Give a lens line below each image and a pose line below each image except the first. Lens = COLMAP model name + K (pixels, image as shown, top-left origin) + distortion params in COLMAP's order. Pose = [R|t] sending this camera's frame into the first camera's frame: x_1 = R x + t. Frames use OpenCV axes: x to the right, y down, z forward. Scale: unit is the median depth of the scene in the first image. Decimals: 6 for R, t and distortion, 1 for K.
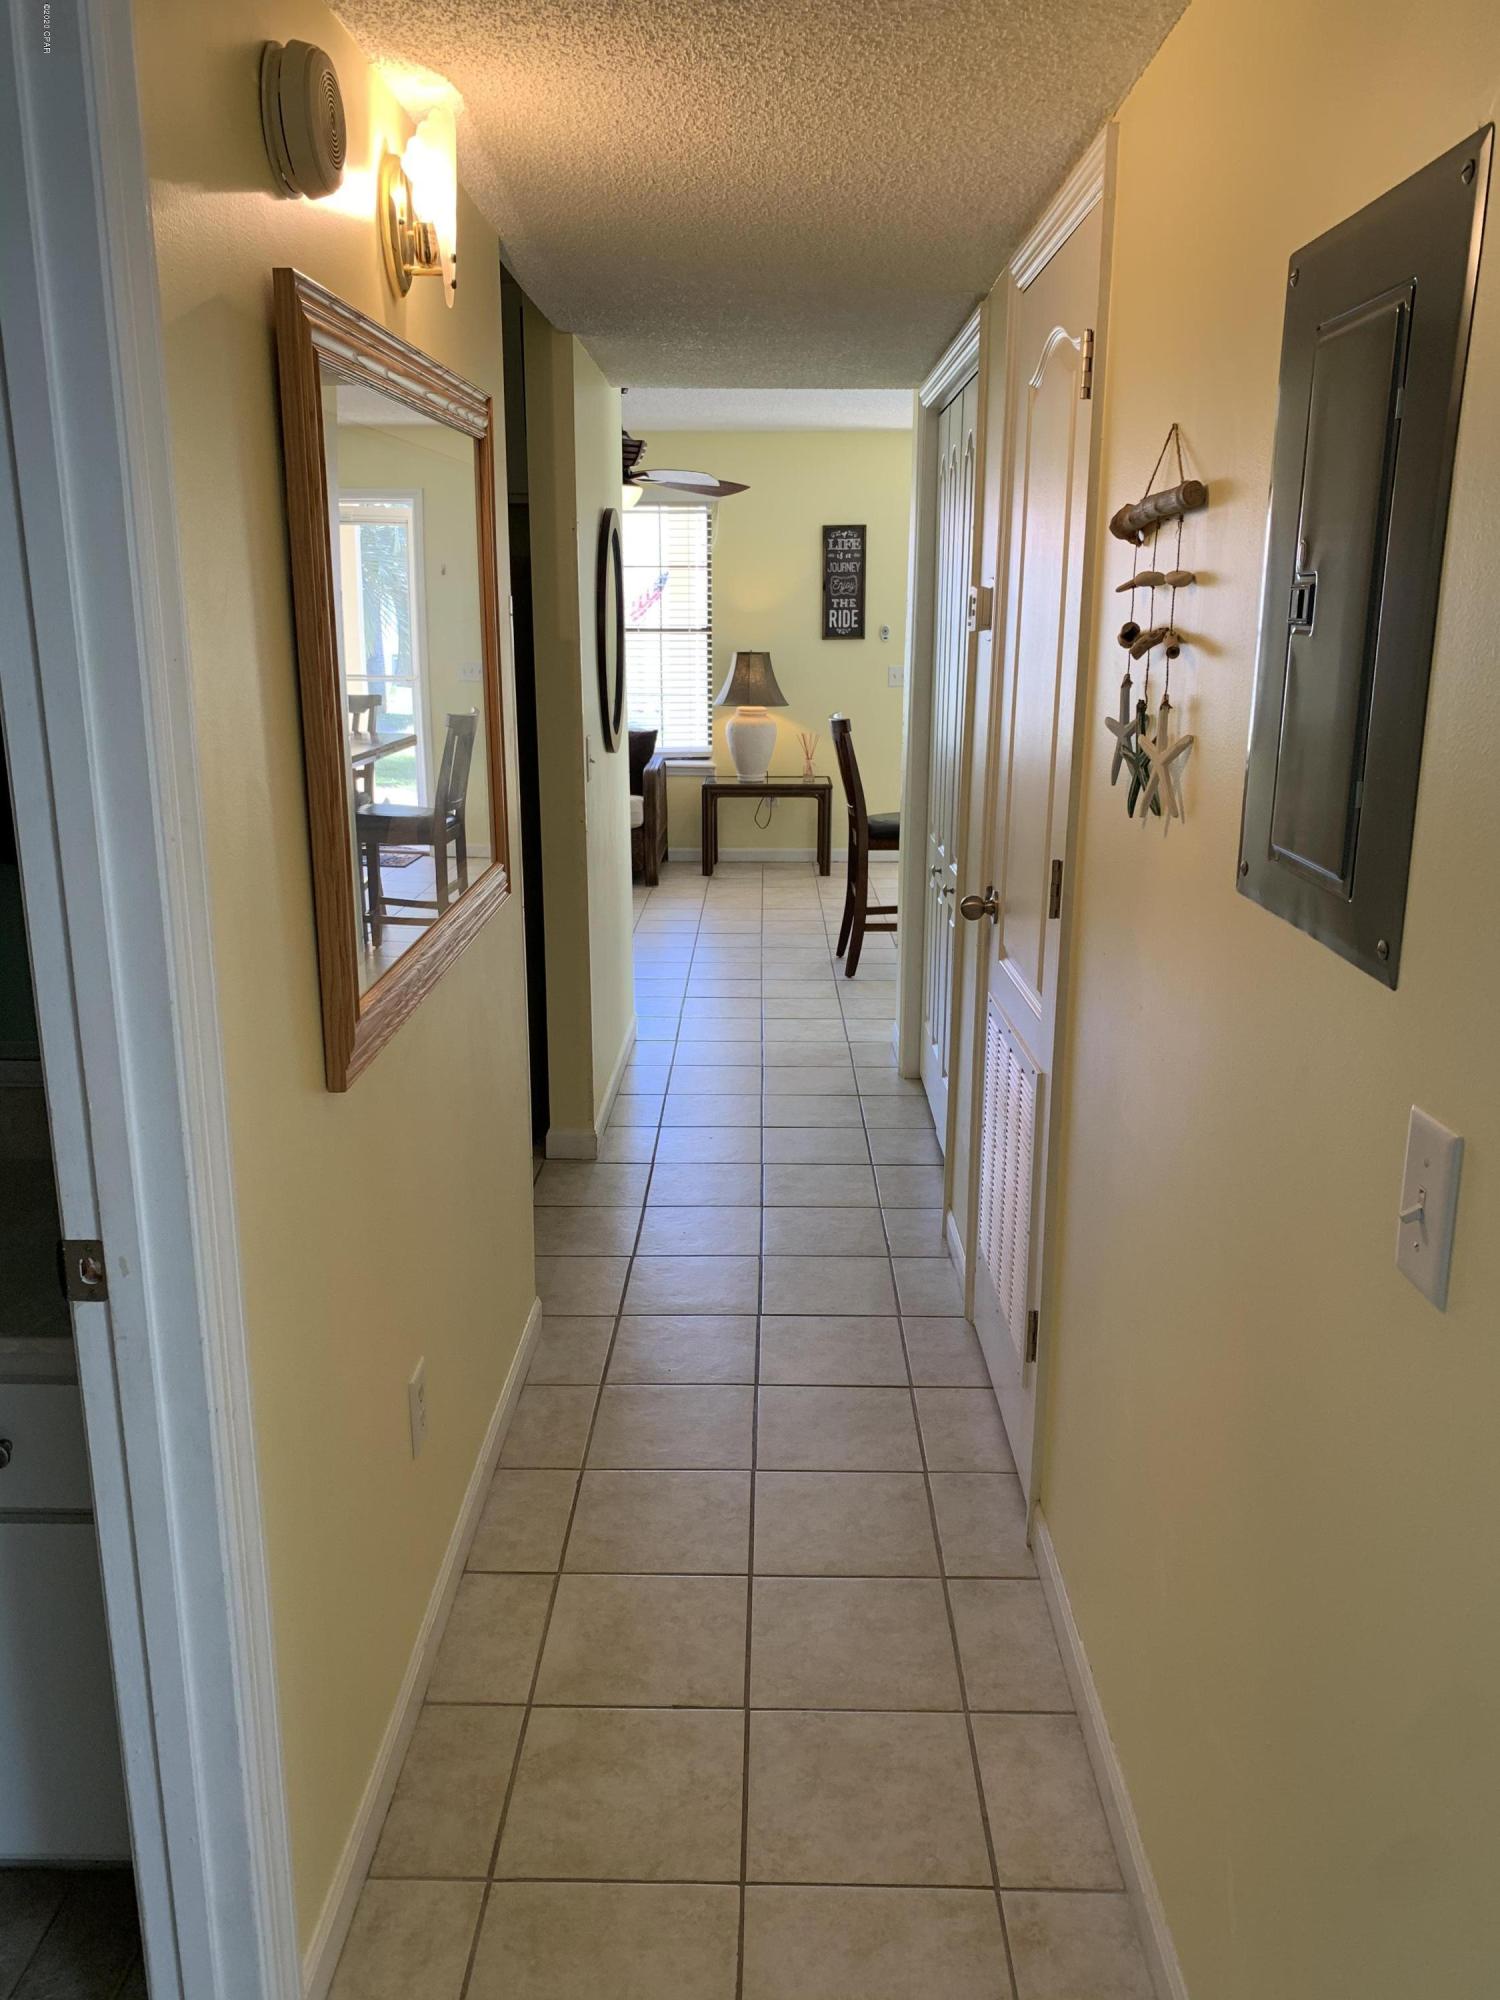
lens RADIAL K [[1528.7, 0, 749.7], [0, 1528.7, 999.4], [0, 0, 1]] dist [0.014863, -0.034265]
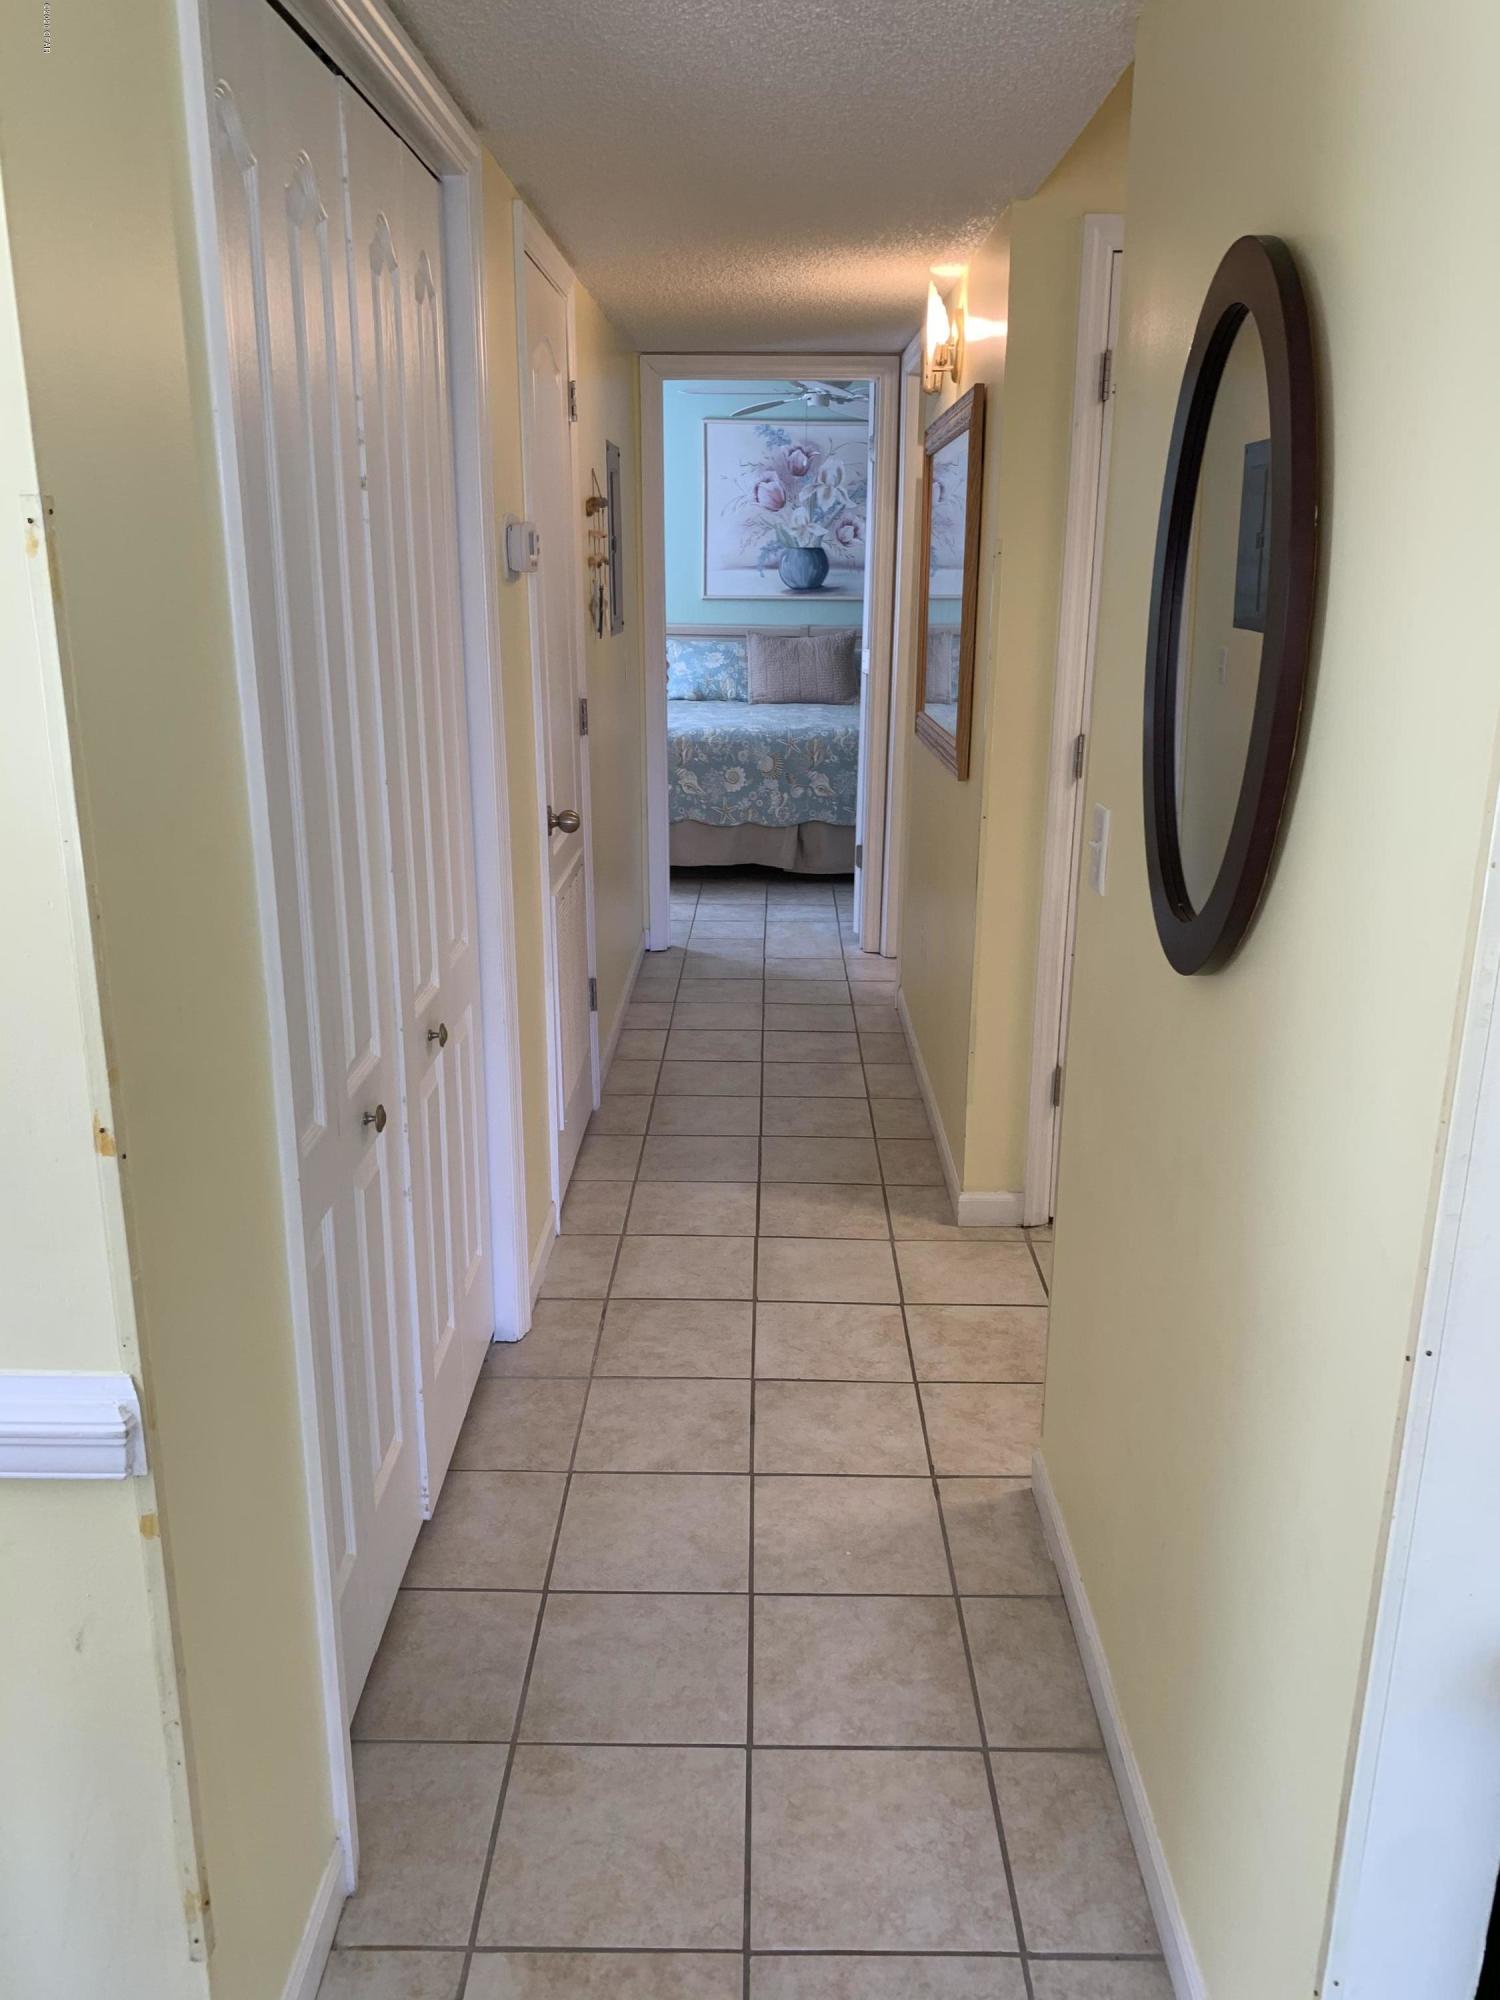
lens RADIAL K [[1528.7, 0, 755.9], [0, 1528.7, 1002.8], [0, 0, 1]] dist [0.014863, -0.034265]
pose [[-0.999974, -0.003966, -0.006058, 0.020261], [-0.006494, 0.861297, 0.508061, -0.679514], [0.003203, 0.508087, -0.861300, 2.677119]]
